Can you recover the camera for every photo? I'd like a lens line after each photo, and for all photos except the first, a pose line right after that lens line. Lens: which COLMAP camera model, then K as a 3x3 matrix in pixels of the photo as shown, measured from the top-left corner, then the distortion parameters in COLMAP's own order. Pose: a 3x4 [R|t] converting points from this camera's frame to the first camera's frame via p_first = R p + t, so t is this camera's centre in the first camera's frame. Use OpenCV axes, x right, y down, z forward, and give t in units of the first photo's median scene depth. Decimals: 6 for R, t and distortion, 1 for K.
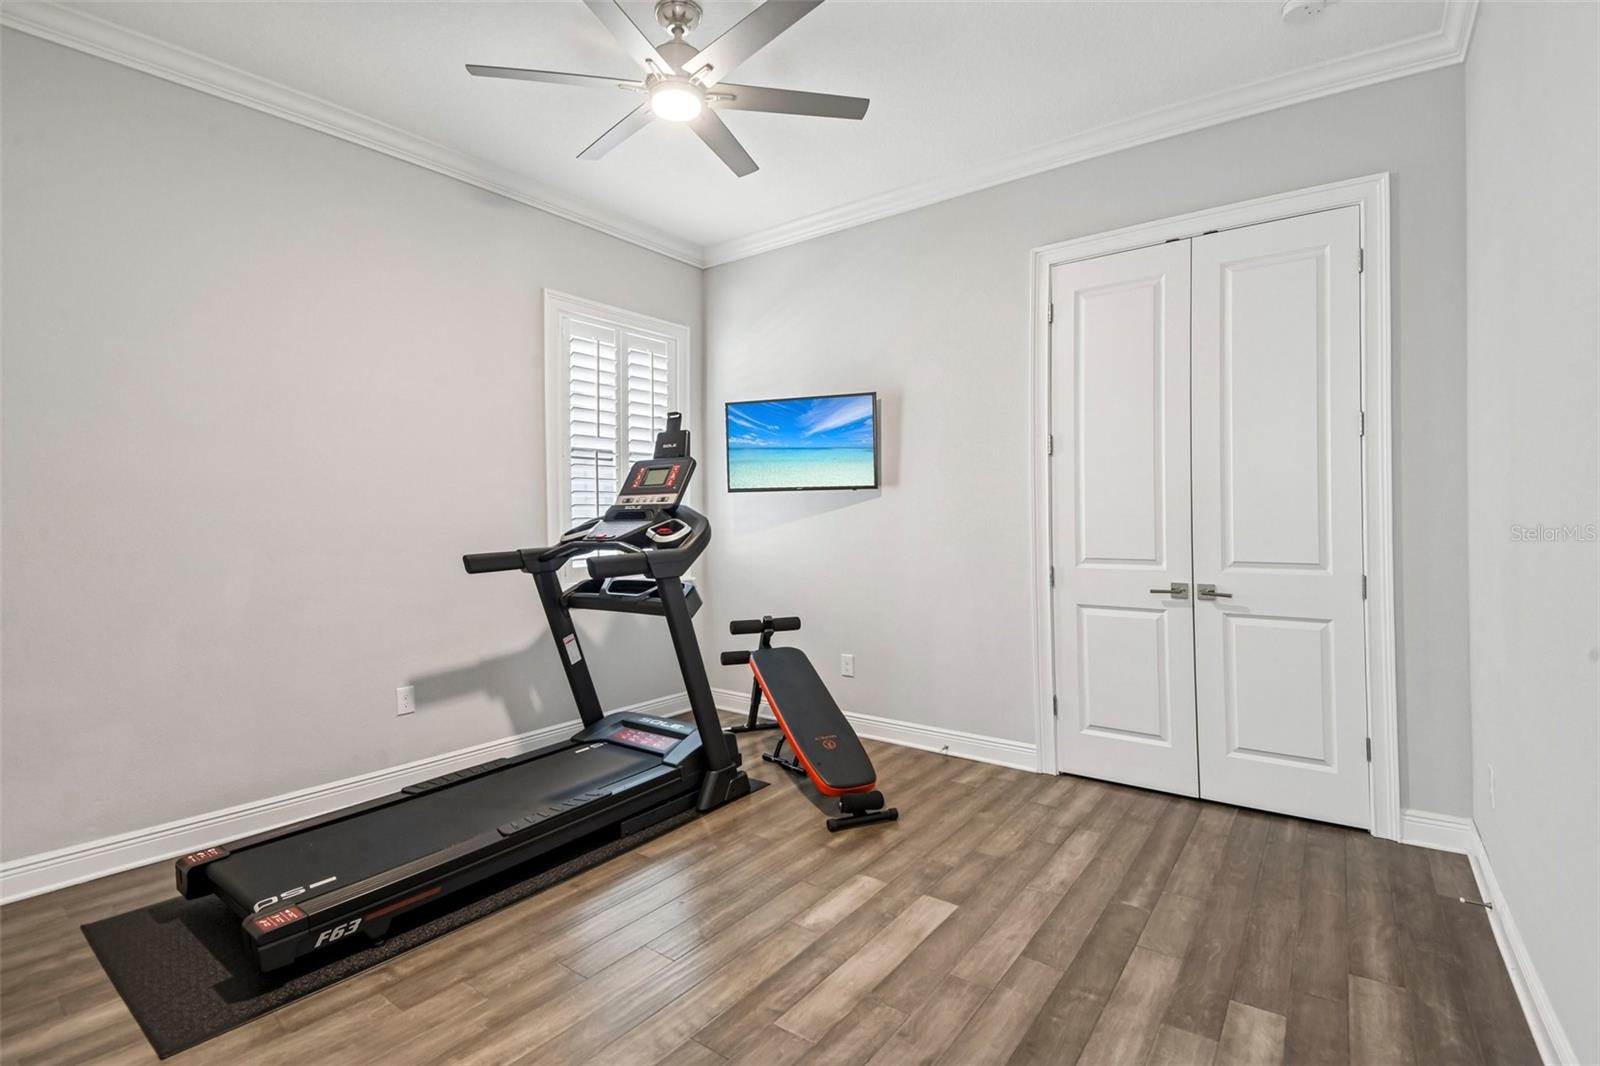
lens RADIAL K [[751.5, 0, 794.7], [0, 751.5, 514.2], [0, 0, 1]] dist [-0.039705, -0.000806]
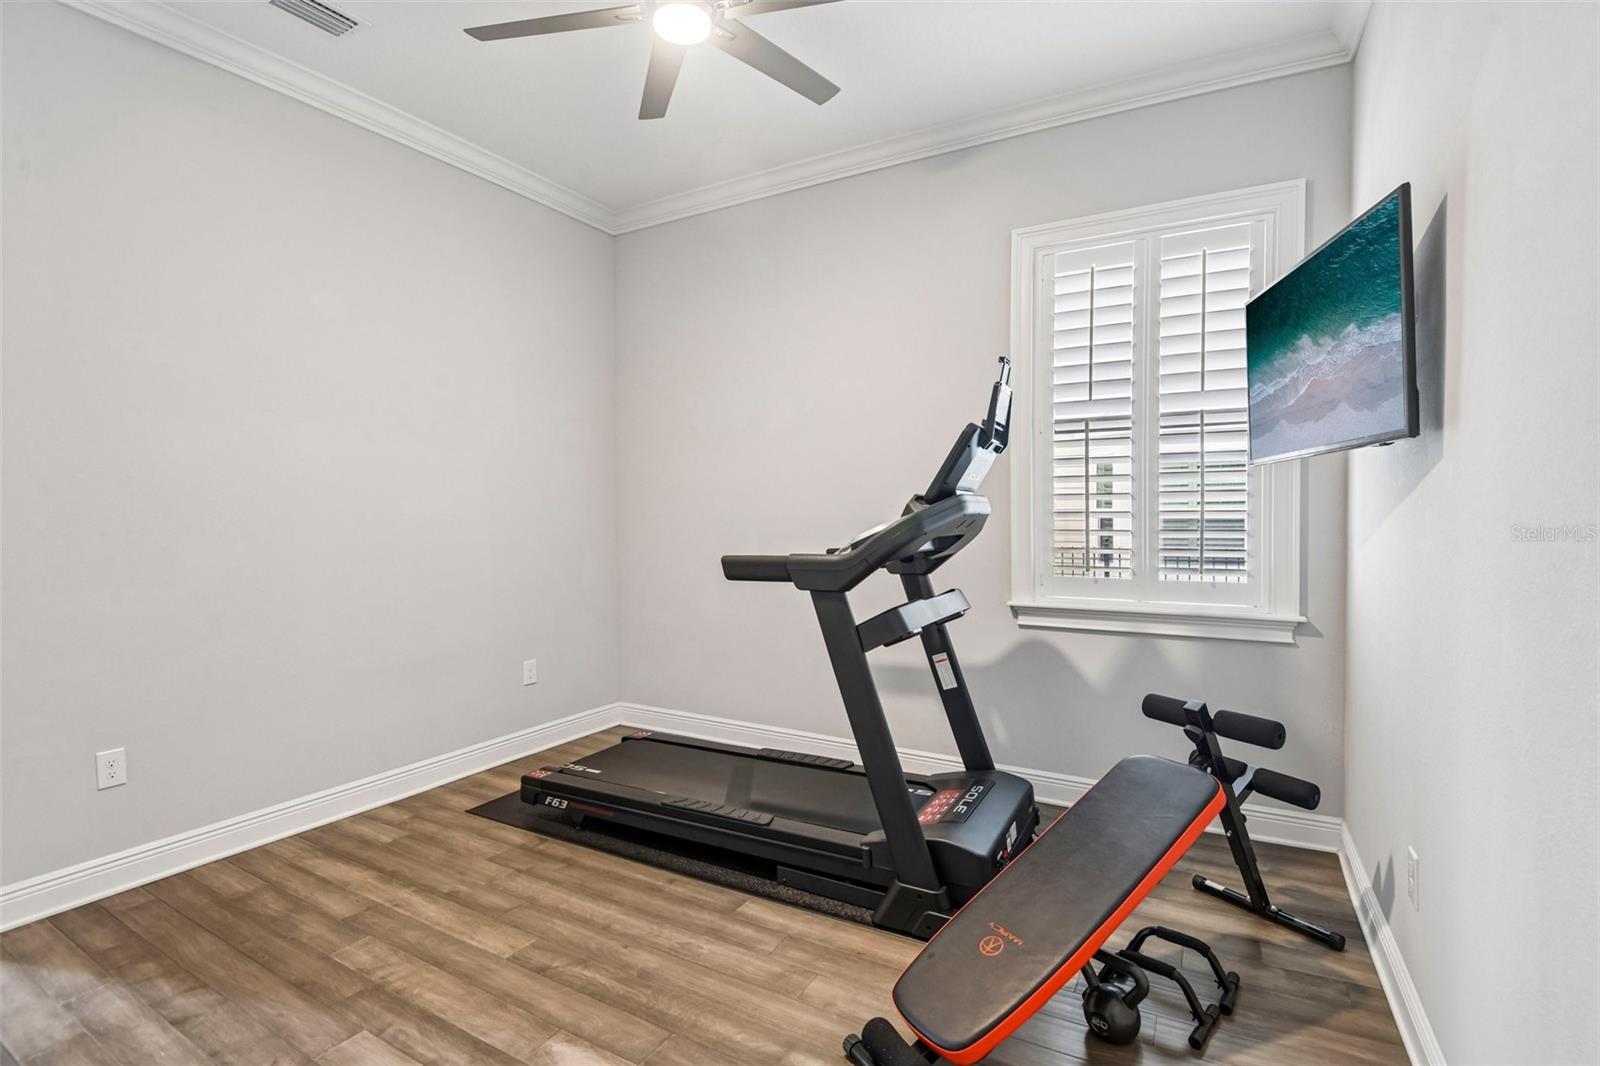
lens RADIAL K [[751.5, 0, 794.7], [0, 751.5, 514.2], [0, 0, 1]] dist [-0.039705, -0.000806]
pose [[0.133183, 0.019845, -0.990893, 0.635704], [0.015387, 0.999638, 0.022088, -0.019446], [0.990972, -0.018189, 0.132830, 0.911691]]
